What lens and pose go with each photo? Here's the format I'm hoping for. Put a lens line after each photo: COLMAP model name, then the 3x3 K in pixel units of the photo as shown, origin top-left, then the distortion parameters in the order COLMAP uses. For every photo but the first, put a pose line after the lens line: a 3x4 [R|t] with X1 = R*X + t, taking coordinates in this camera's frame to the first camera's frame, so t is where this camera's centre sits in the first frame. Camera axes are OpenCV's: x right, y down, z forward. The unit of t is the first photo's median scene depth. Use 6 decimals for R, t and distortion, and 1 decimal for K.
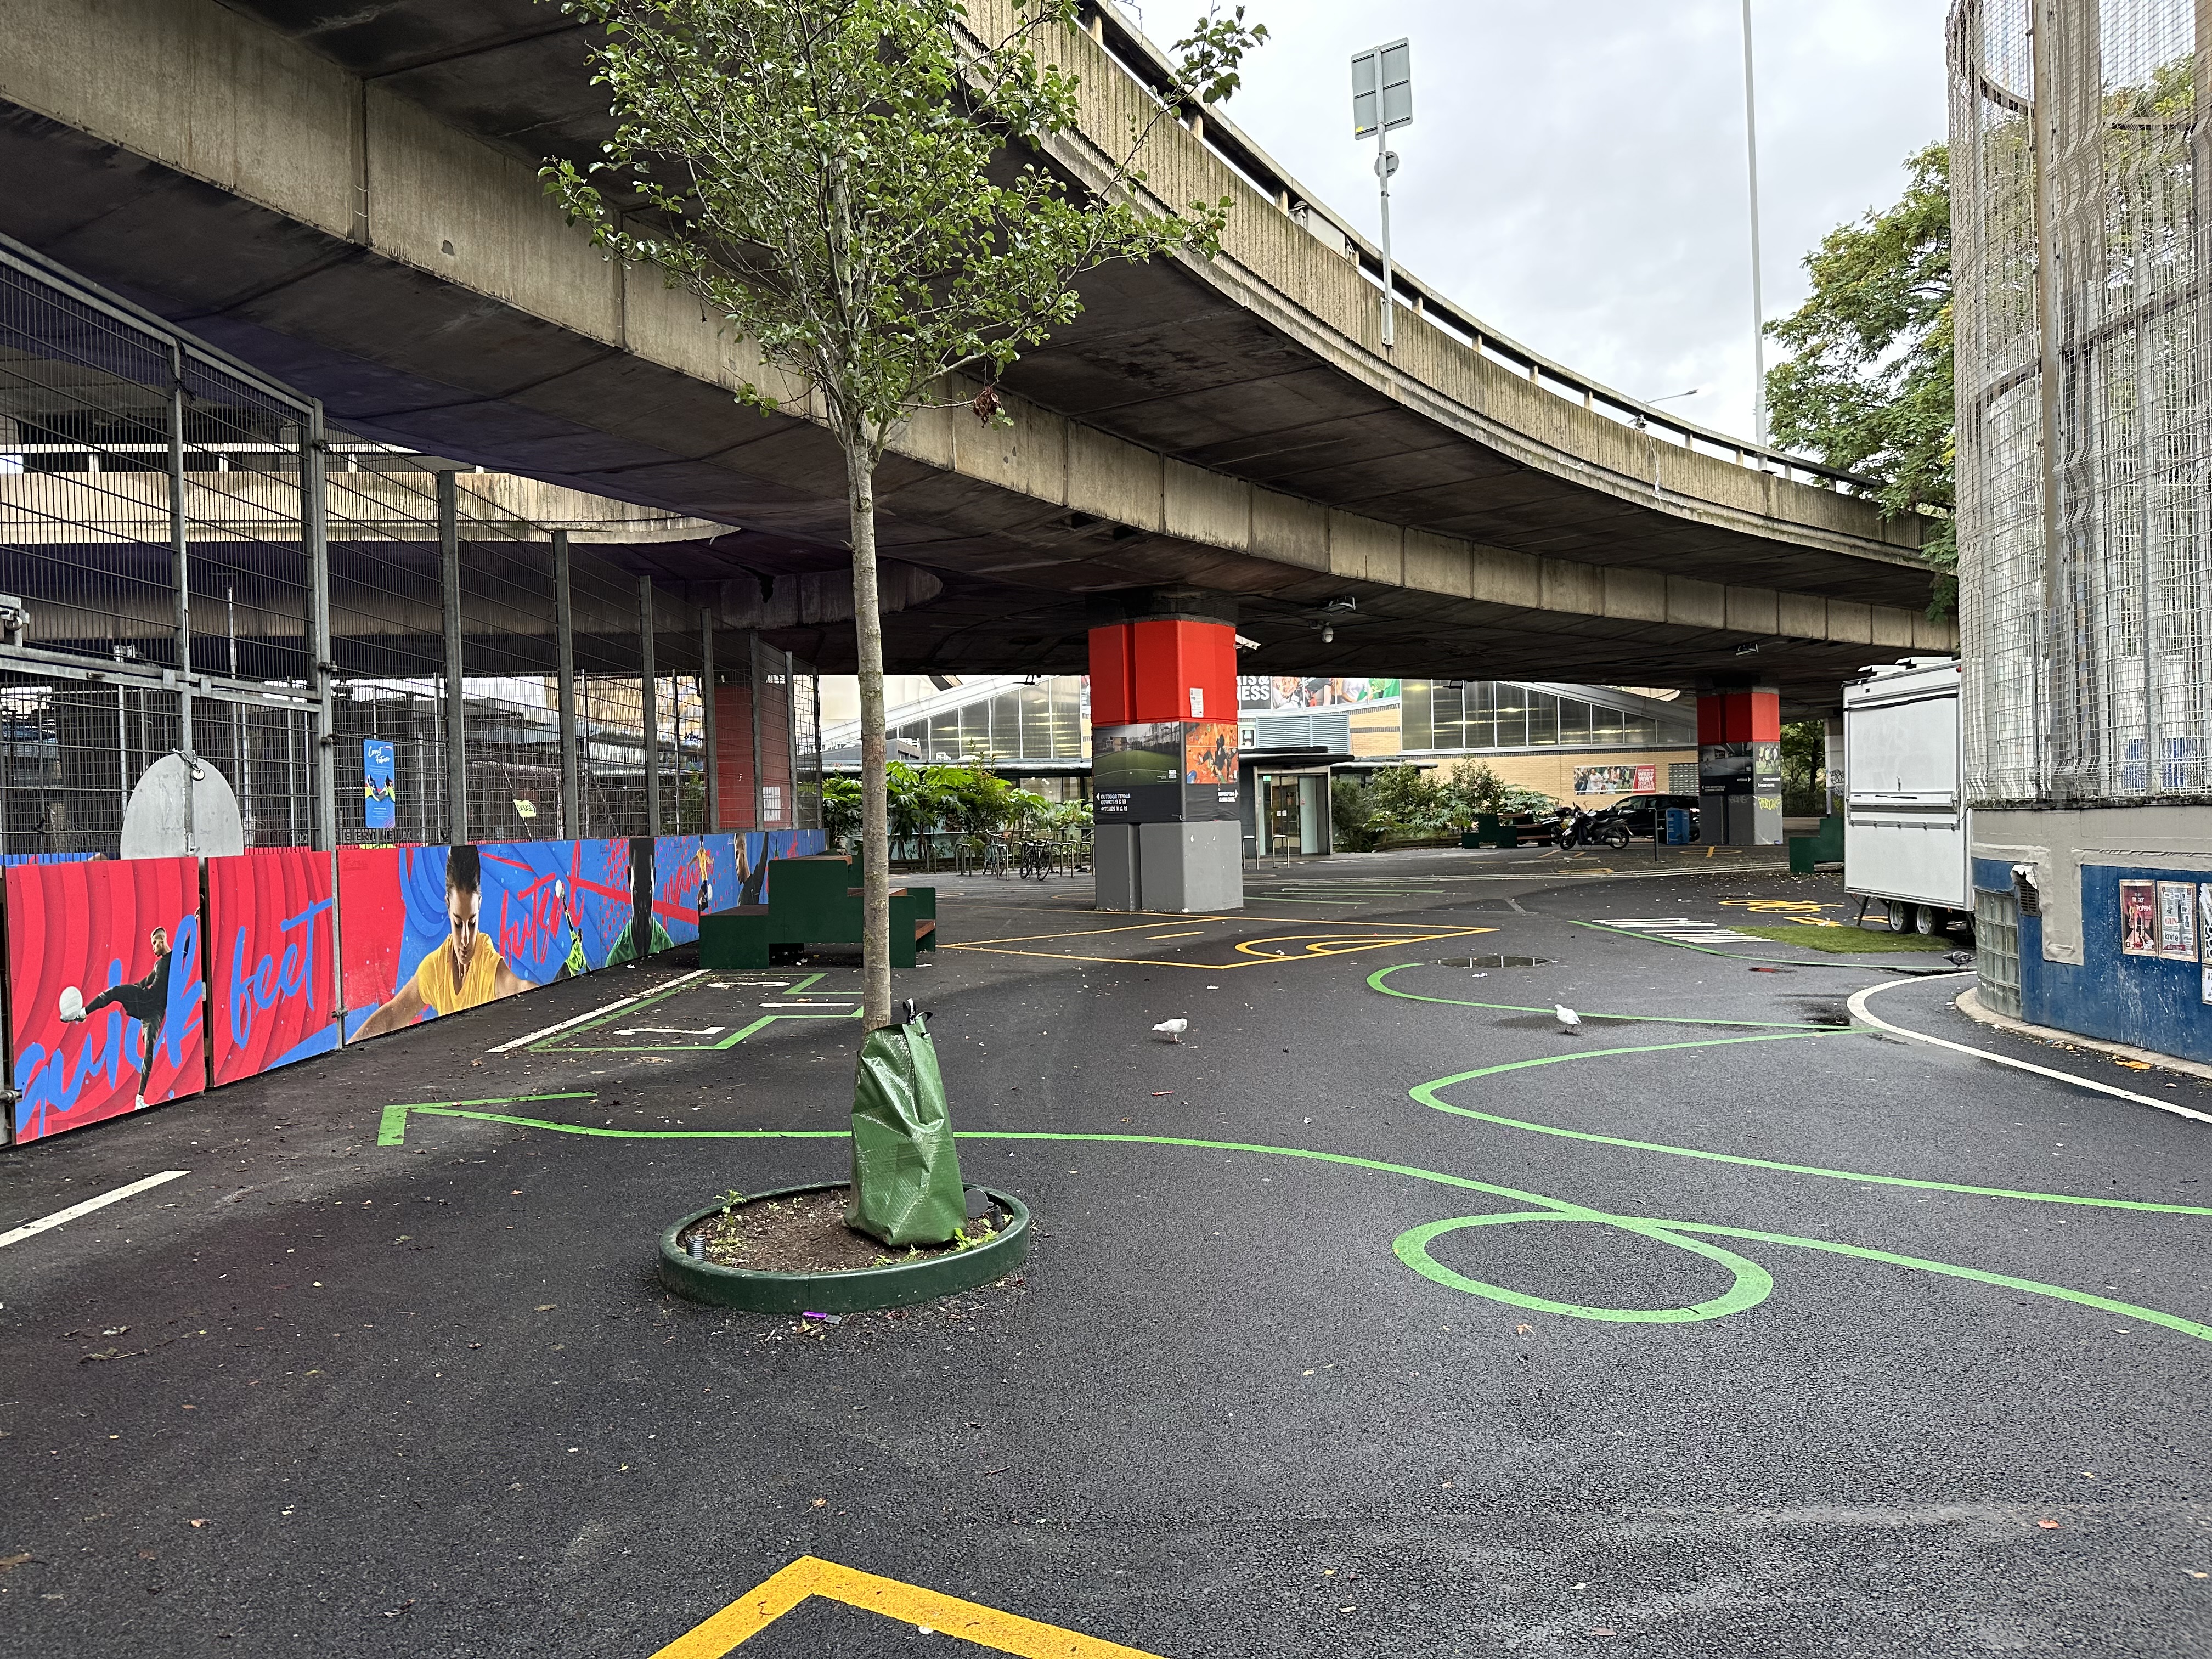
lens RADIAL K [[1568.6, 0, 1101.8], [0, 1568.6, 821.3], [0, 0, 1]] dist [0.034469, -0.027953]
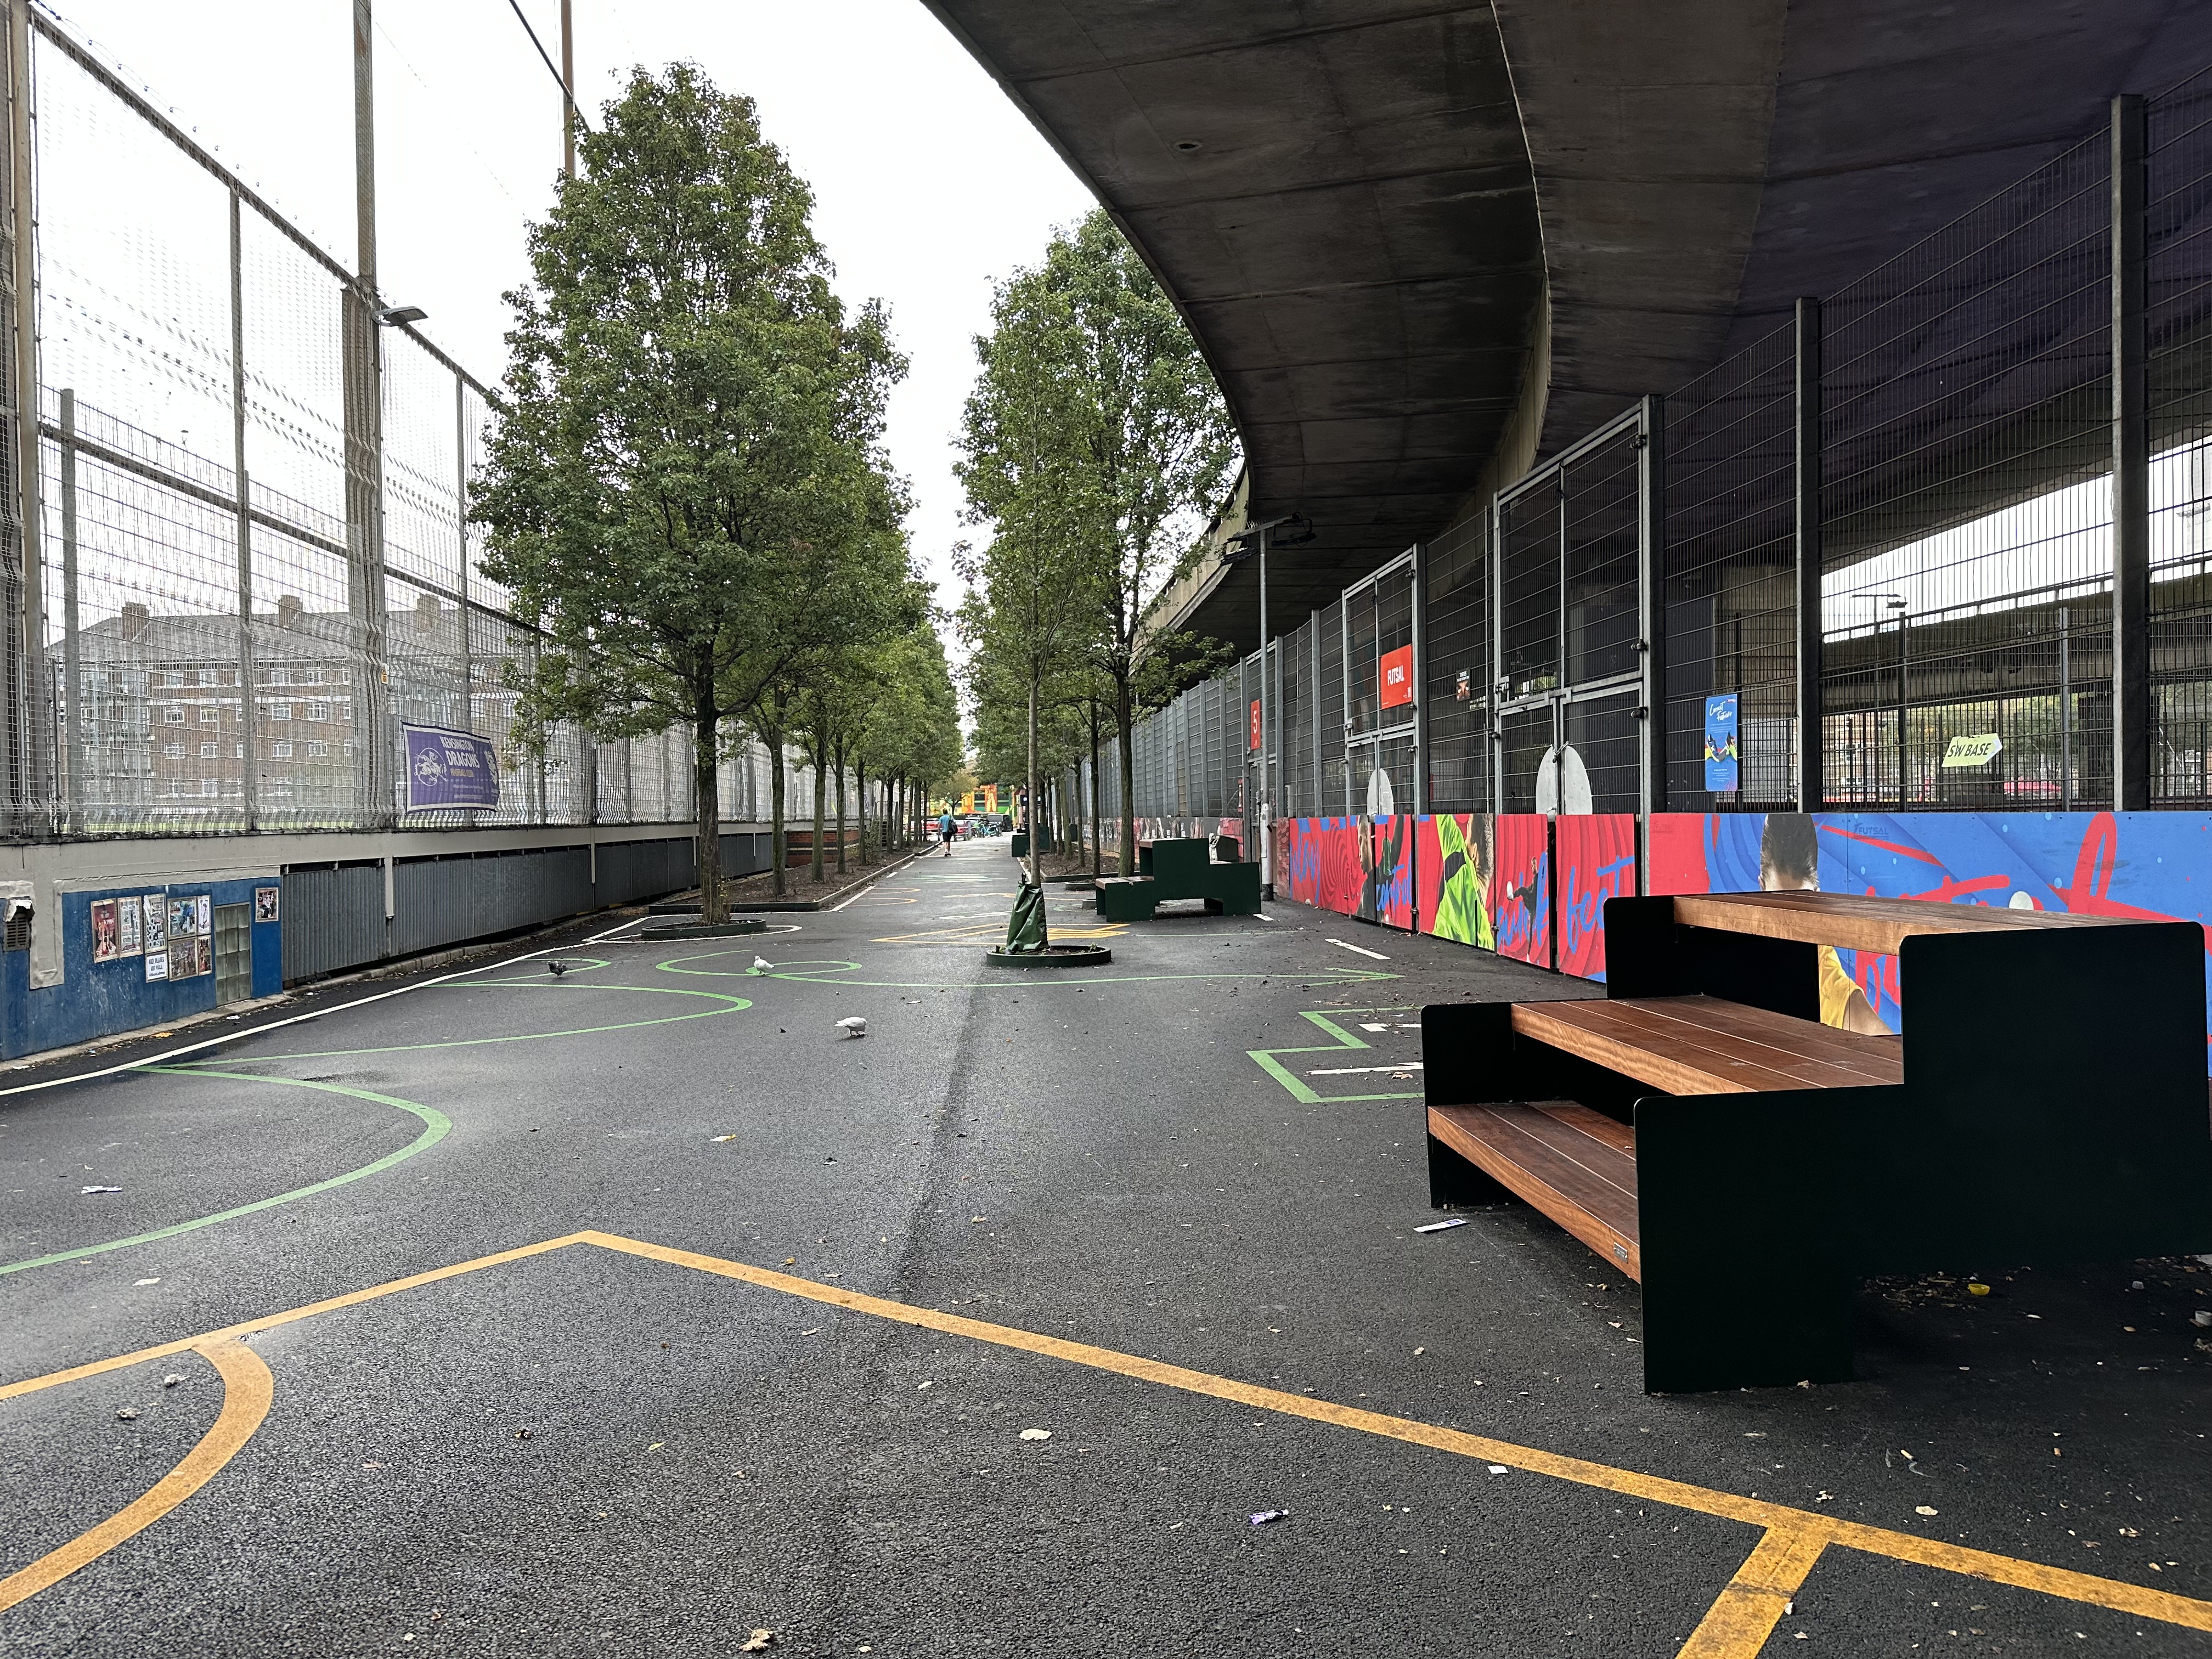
lens RADIAL K [[1568.6, 0, 1112.1], [0, 1568.6, 866.5], [0, 0, 1]] dist [0.034469, -0.027953]
pose [[-0.995985, 0.045458, -0.077114, -0.037187], [0.042617, 0.998365, 0.038103, -0.002490], [0.078720, 0.034664, -0.996294, 2.318770]]
